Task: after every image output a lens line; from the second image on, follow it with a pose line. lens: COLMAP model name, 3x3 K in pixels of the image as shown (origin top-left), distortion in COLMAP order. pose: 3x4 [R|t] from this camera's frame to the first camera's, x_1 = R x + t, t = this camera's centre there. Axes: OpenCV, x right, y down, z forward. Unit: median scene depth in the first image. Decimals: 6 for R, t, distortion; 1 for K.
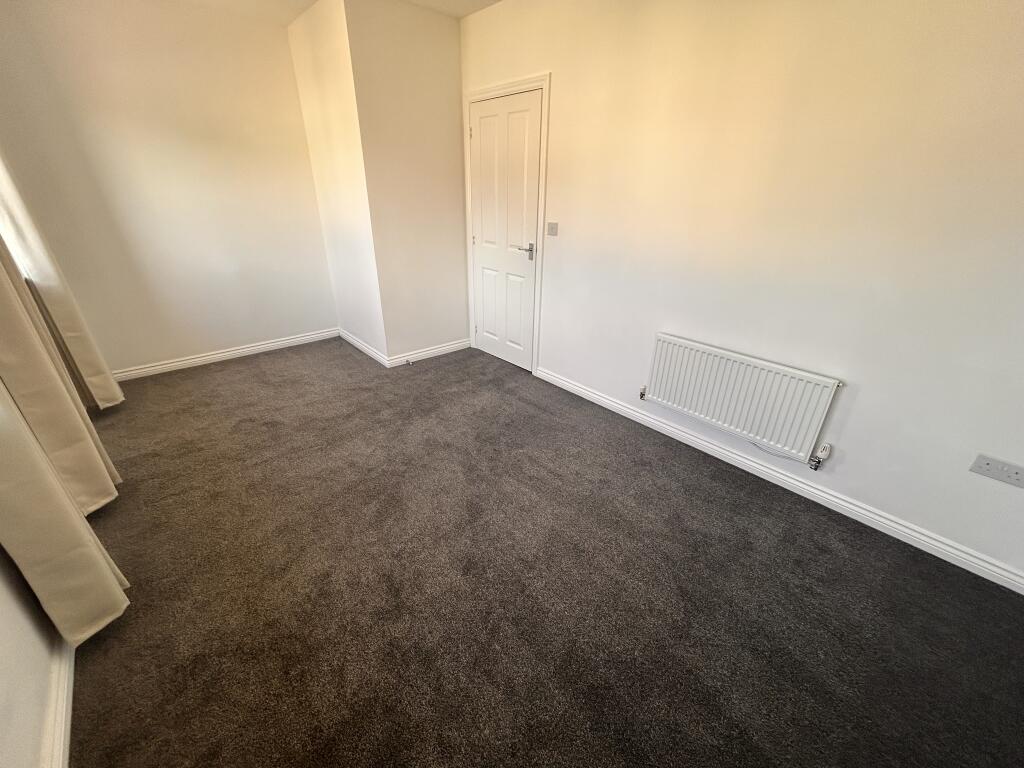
lens RADIAL K [[411.7, 0, 512.0], [0, 411.7, 384.0], [0, 0, 1]] dist [-0.002864, -0.000460]
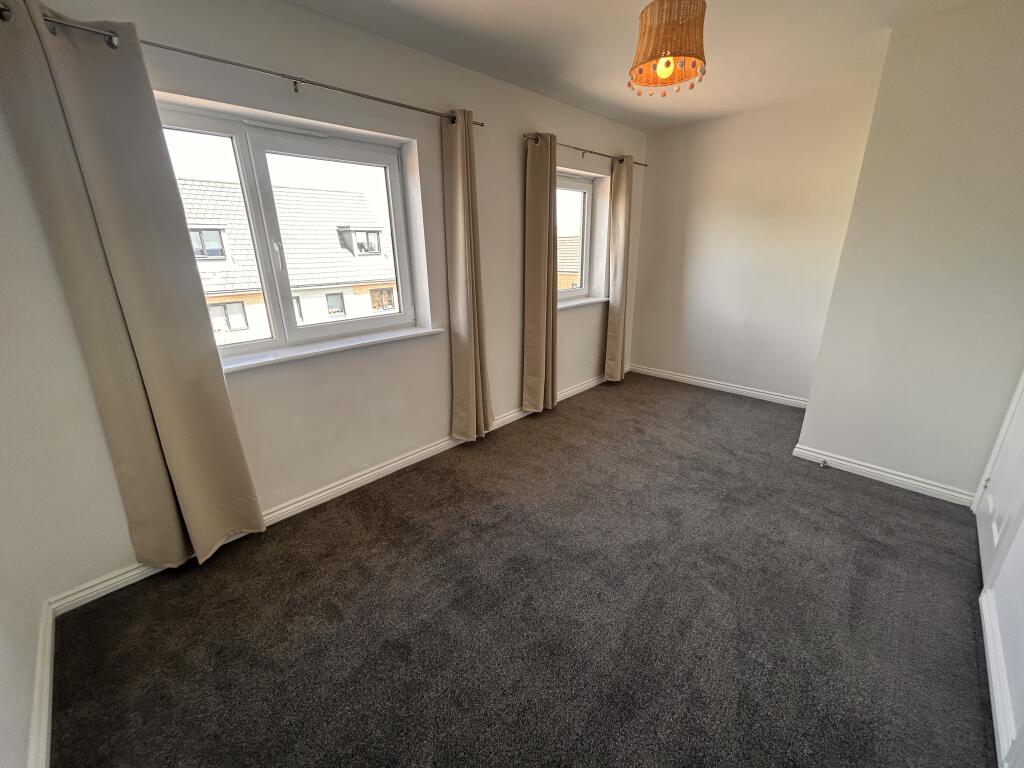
lens RADIAL K [[411.7, 0, 512.0], [0, 411.7, 384.0], [0, 0, 1]] dist [-0.002864, -0.000460]
pose [[0.060971, 0.303462, -0.950891, 0.472683], [-0.416286, 0.873585, 0.252099, -0.157891], [0.907187, 0.380472, 0.179591, 0.318238]]
